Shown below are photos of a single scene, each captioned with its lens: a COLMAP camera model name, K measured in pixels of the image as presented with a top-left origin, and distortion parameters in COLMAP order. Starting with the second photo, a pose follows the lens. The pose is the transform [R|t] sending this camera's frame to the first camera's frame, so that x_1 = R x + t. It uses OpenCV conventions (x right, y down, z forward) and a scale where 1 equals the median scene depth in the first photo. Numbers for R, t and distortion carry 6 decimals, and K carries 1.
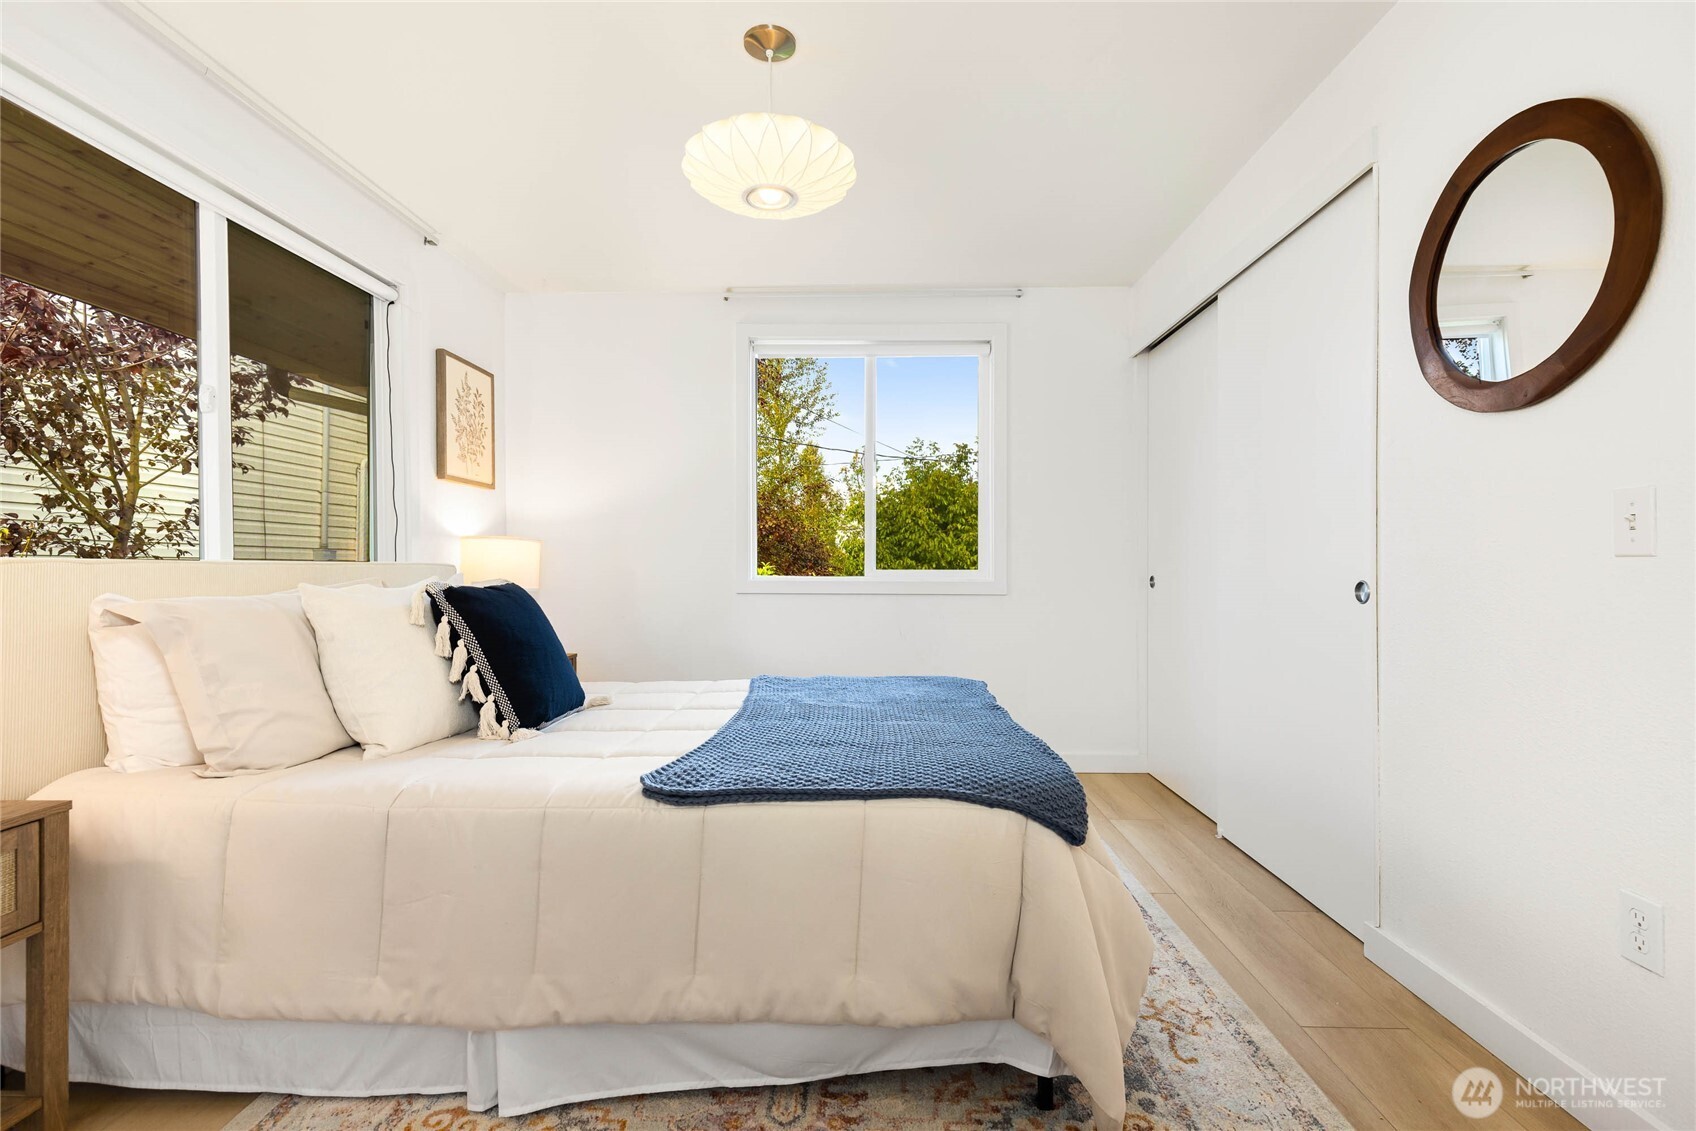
lens RADIAL K [[783.7, 0, 854.2], [0, 783.7, 569.3], [0, 0, 1]] dist [0.011221, -0.000422]
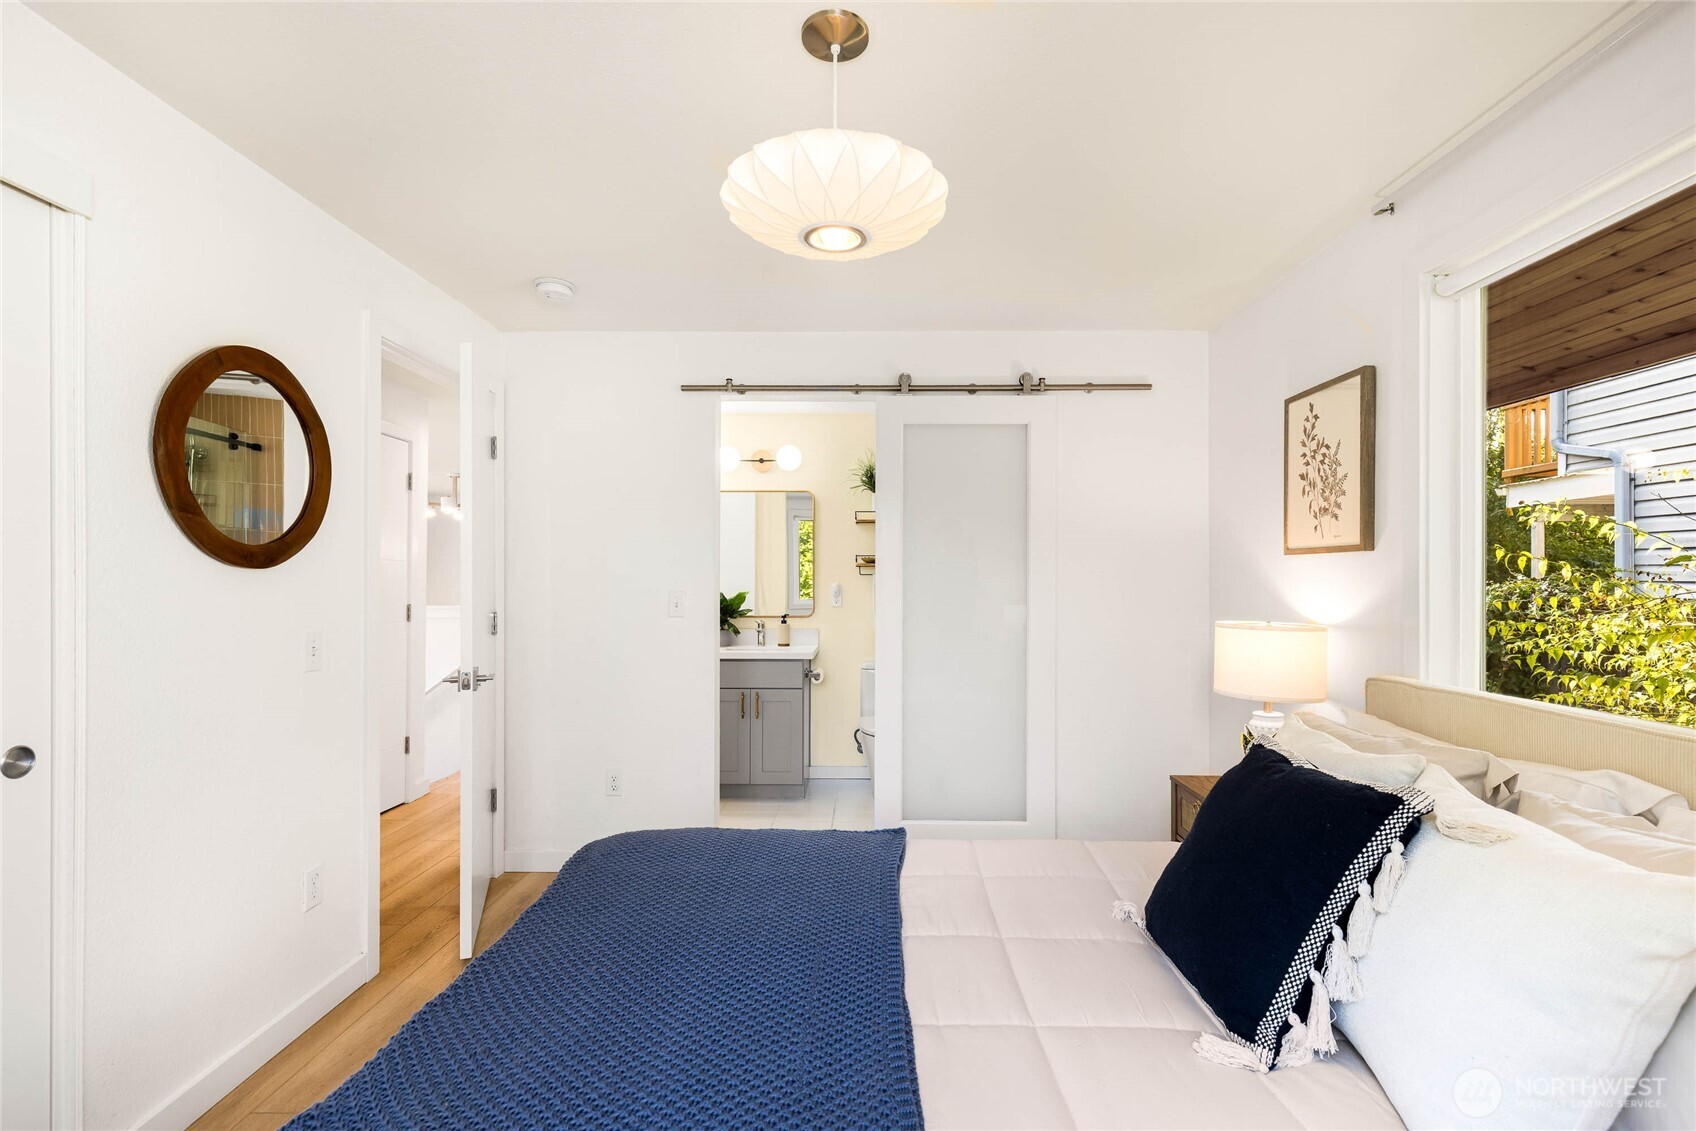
lens RADIAL K [[762.5, 0, 854.5], [0, 762.5, 572.6], [0, 0, 1]] dist [0.007308, -0.000492]
pose [[-0.999941, 0.002016, -0.010681, -0.114229], [0.002065, 0.999987, -0.004628, -0.139331], [0.010672, -0.004650, -0.999932, 1.705052]]
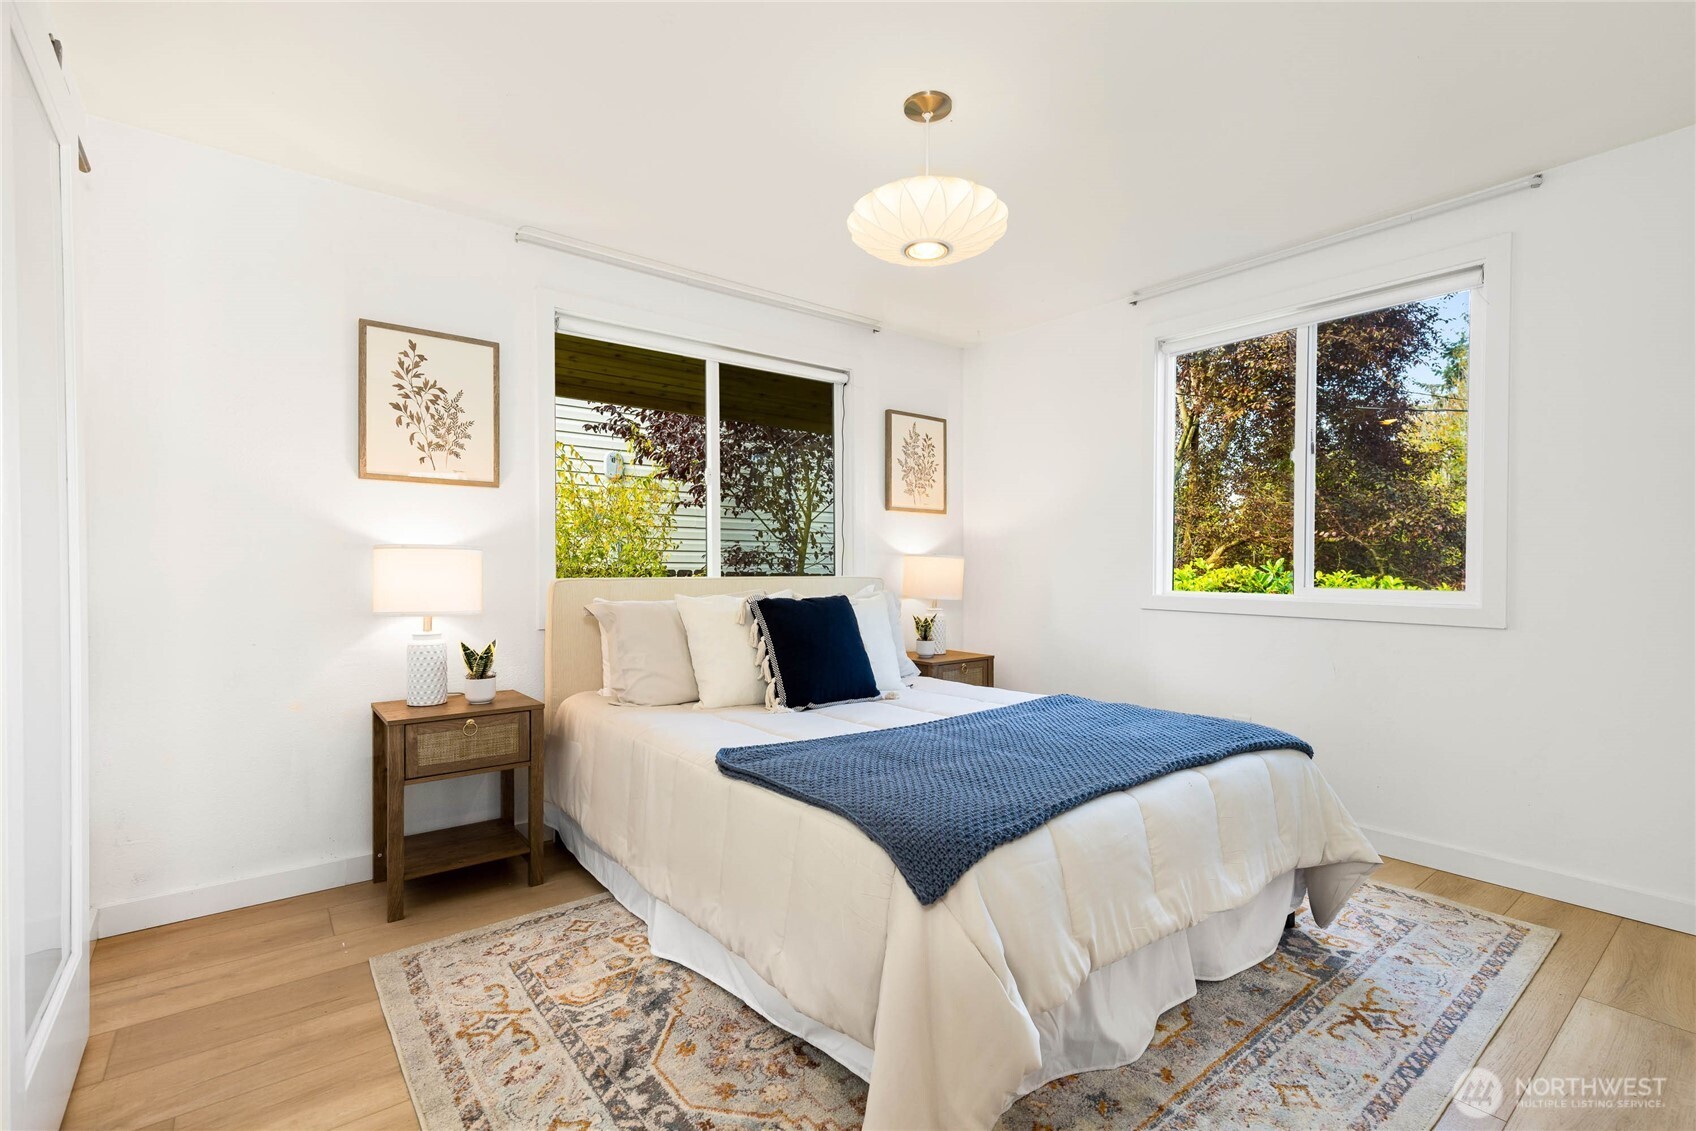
lens RADIAL K [[762.5, 0, 854.5], [0, 762.5, 572.6], [0, 0, 1]] dist [0.007308, -0.000492]
pose [[0.644458, 0.007899, -0.764599, 0.624879], [-0.005150, 0.999969, 0.005990, -0.031866], [0.764623, 0.000077, 0.644478, 0.238791]]
